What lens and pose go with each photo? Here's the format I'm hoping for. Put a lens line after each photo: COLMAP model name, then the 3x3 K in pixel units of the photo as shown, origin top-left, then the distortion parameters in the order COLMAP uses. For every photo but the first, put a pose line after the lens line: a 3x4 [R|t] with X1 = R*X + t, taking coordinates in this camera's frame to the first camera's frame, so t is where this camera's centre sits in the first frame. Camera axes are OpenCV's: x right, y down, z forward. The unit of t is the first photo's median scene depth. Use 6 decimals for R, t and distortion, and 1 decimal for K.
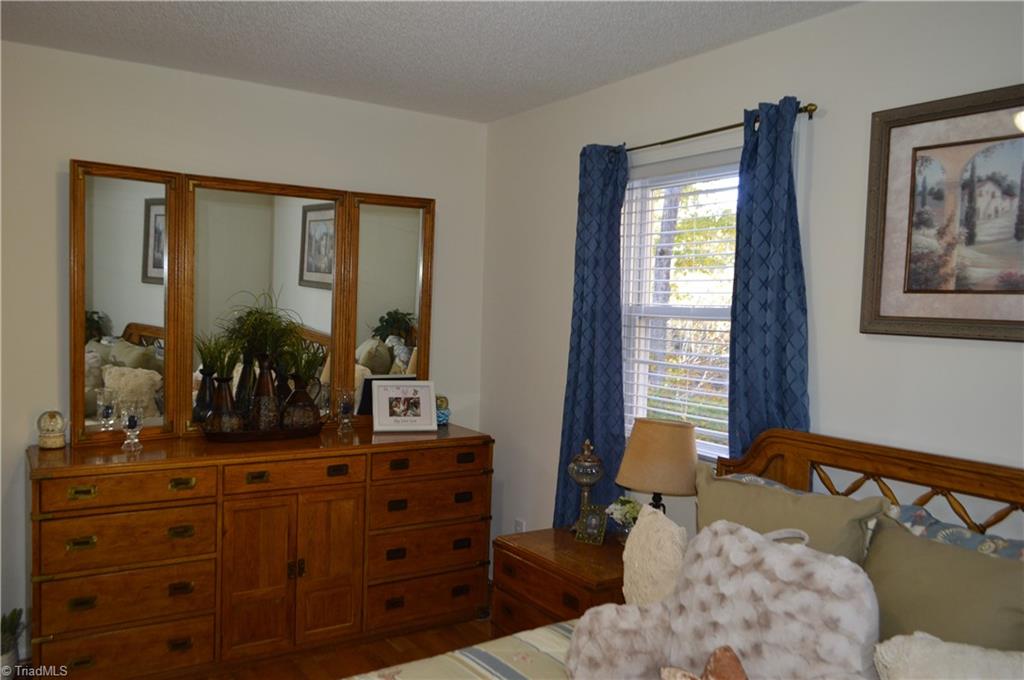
lens RADIAL K [[822.0, 0, 514.7], [0, 822.0, 352.7], [0, 0, 1]] dist [0.013989, -0.003865]
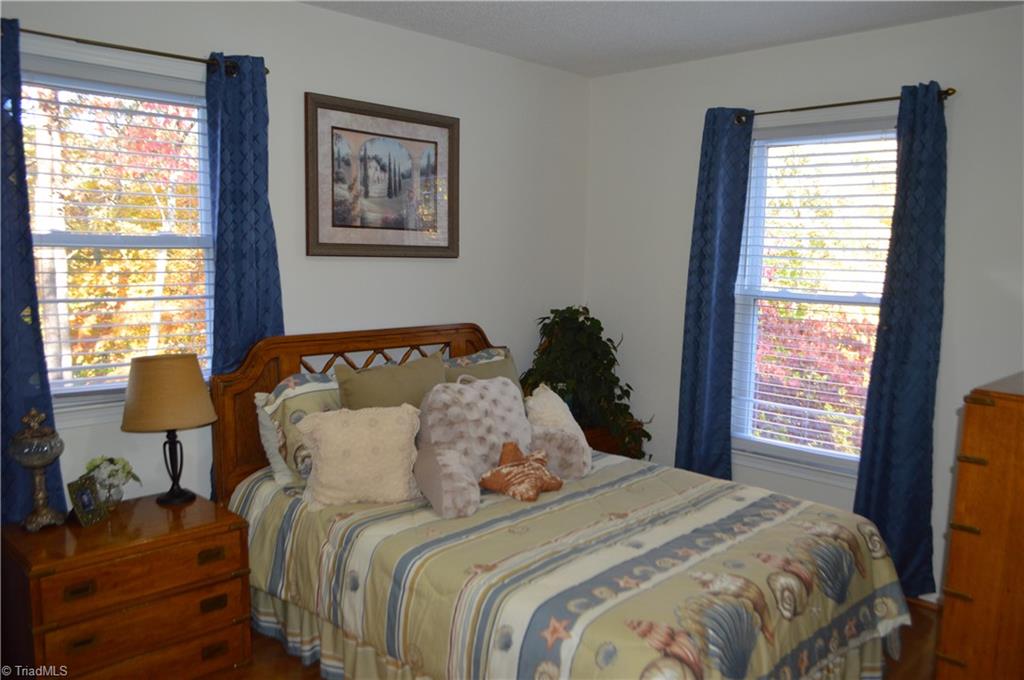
lens RADIAL K [[822.0, 0, 514.7], [0, 822.0, 352.7], [0, 0, 1]] dist [0.013989, -0.003865]
pose [[-0.200926, -0.163989, 0.965783, -1.062658], [0.026467, 0.984620, 0.172694, -0.098576], [-0.979249, 0.060260, -0.193496, 1.002972]]
